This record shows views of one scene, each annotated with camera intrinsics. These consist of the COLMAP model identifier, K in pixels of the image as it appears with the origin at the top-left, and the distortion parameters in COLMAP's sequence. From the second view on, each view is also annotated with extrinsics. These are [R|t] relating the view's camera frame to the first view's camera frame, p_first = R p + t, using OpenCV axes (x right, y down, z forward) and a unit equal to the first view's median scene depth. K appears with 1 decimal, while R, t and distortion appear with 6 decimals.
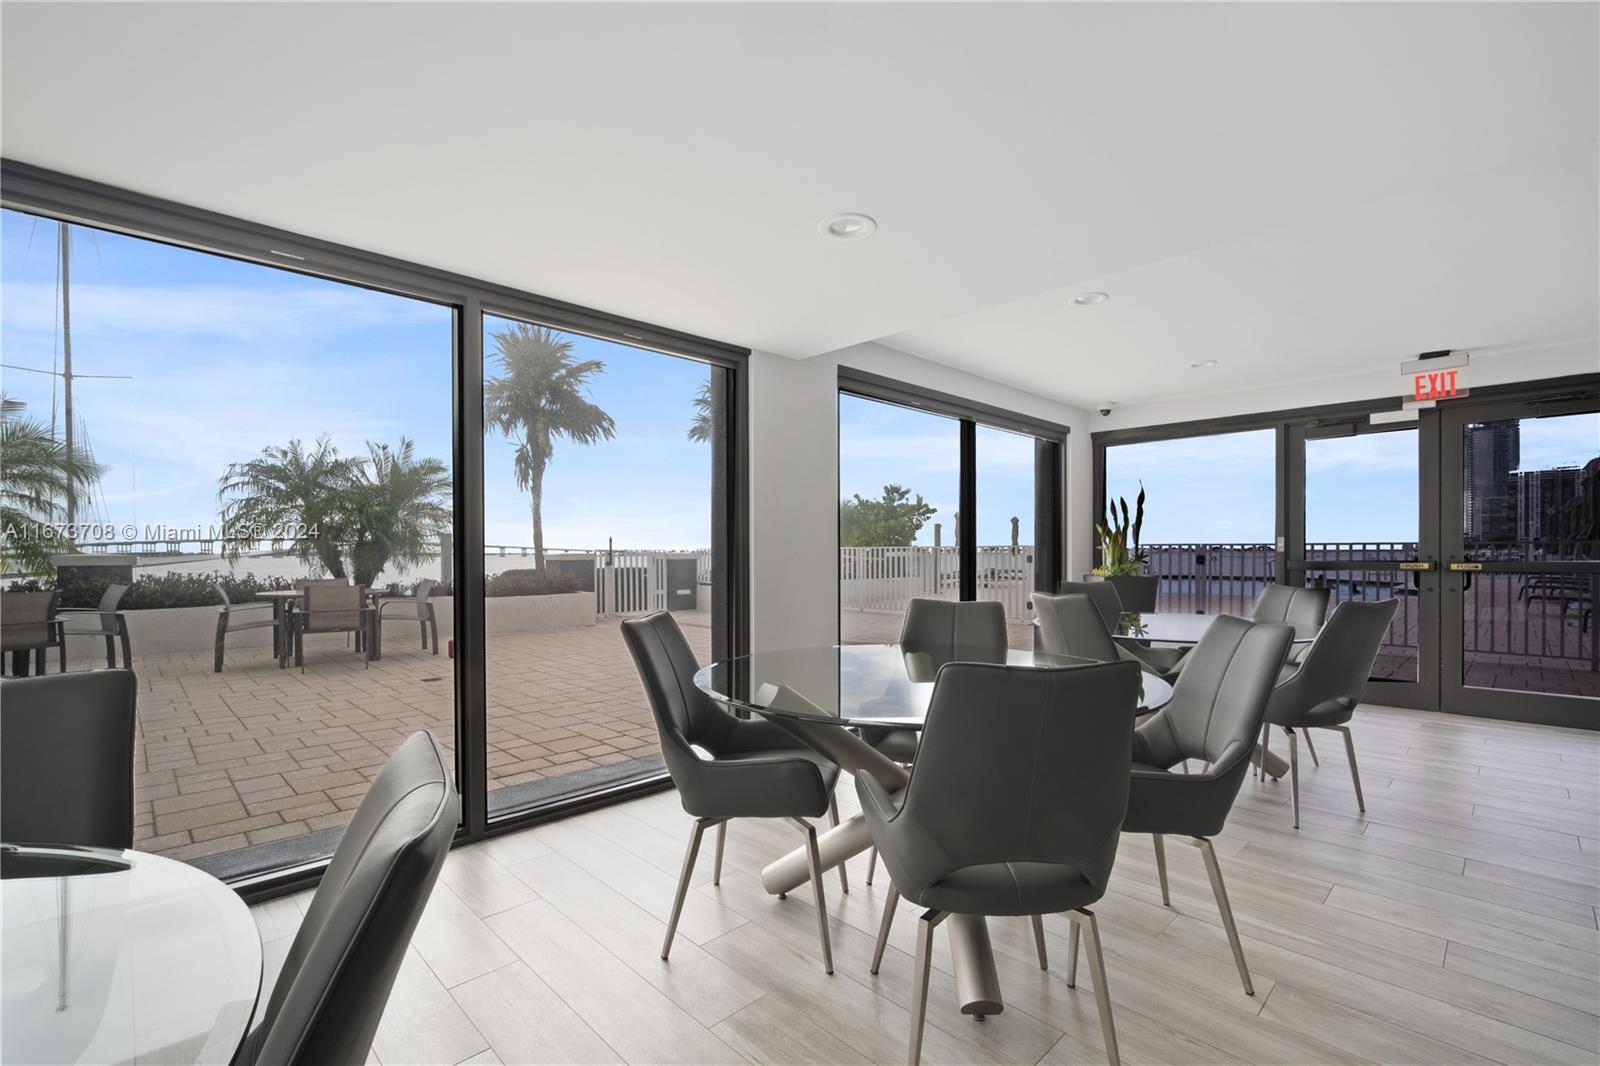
lens RADIAL K [[709.6, 0, 796.4], [0, 709.6, 557.1], [0, 0, 1]] dist [-0.003375, -0.000165]
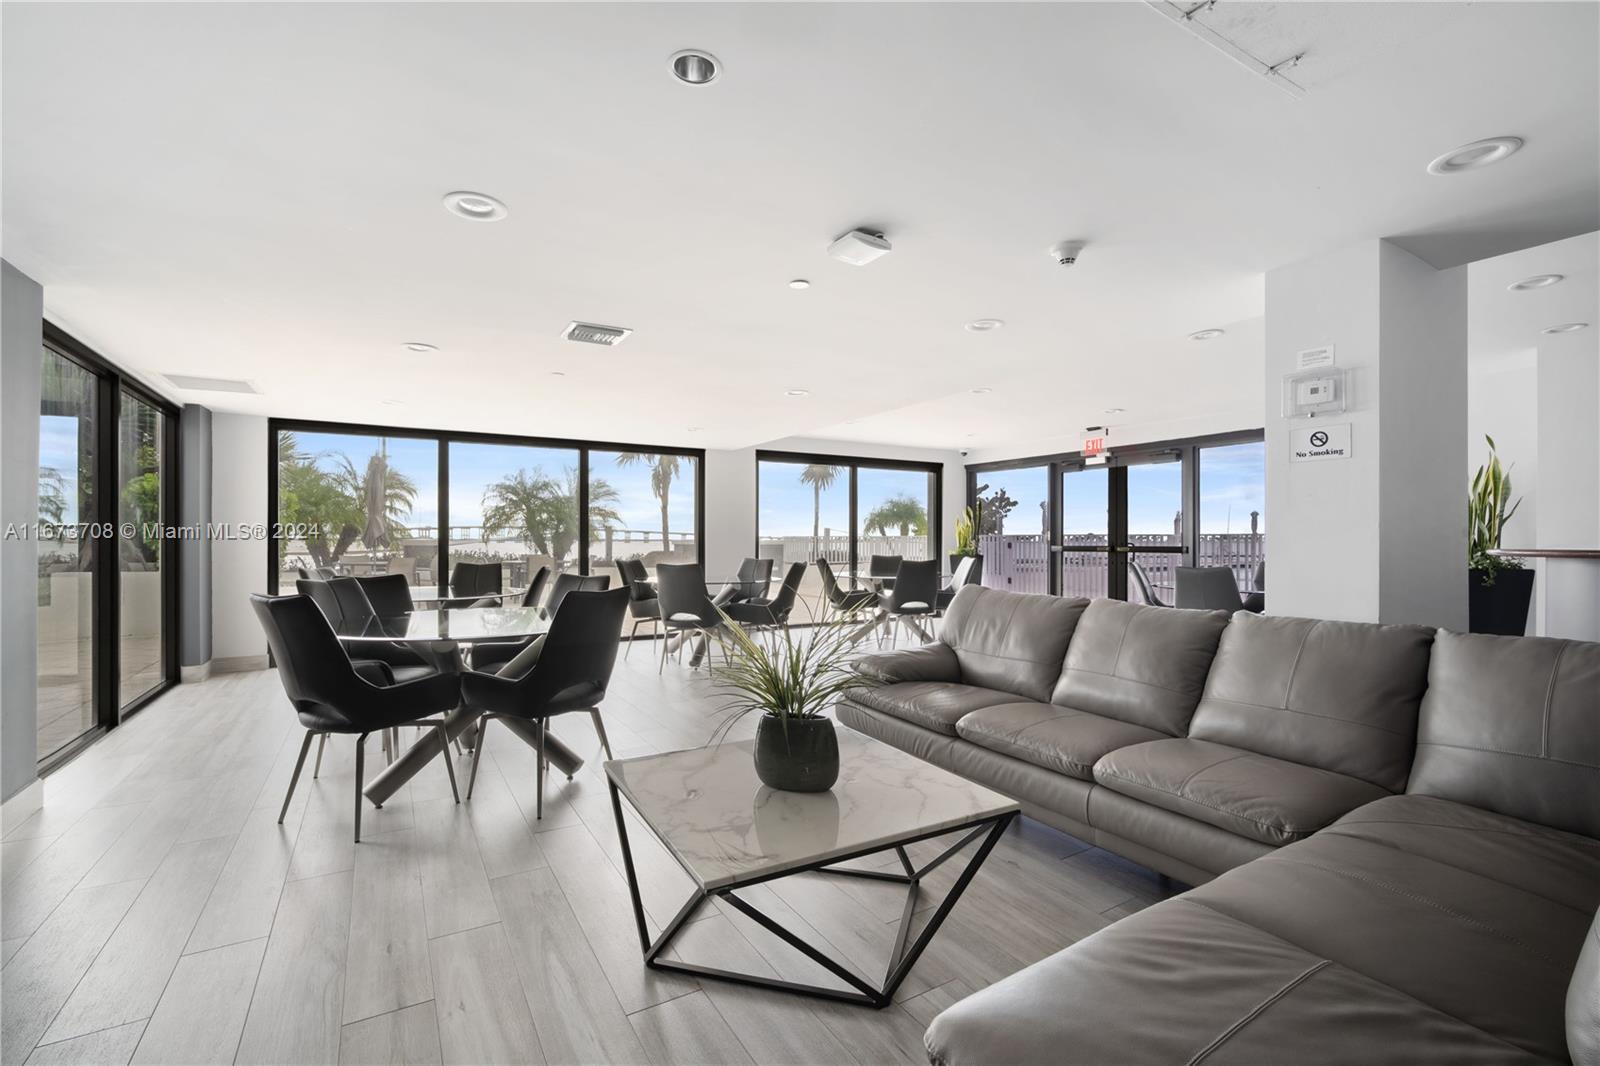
lens RADIAL K [[709.6, 0, 800.8], [0, 709.6, 535.4], [0, 0, 1]] dist [-0.003375, -0.000165]
pose [[0.973472, 0.001856, -0.228798, 0.318225], [-0.004782, 0.999914, -0.012233, 0.003428], [0.228755, 0.013003, 0.973397, -0.479708]]
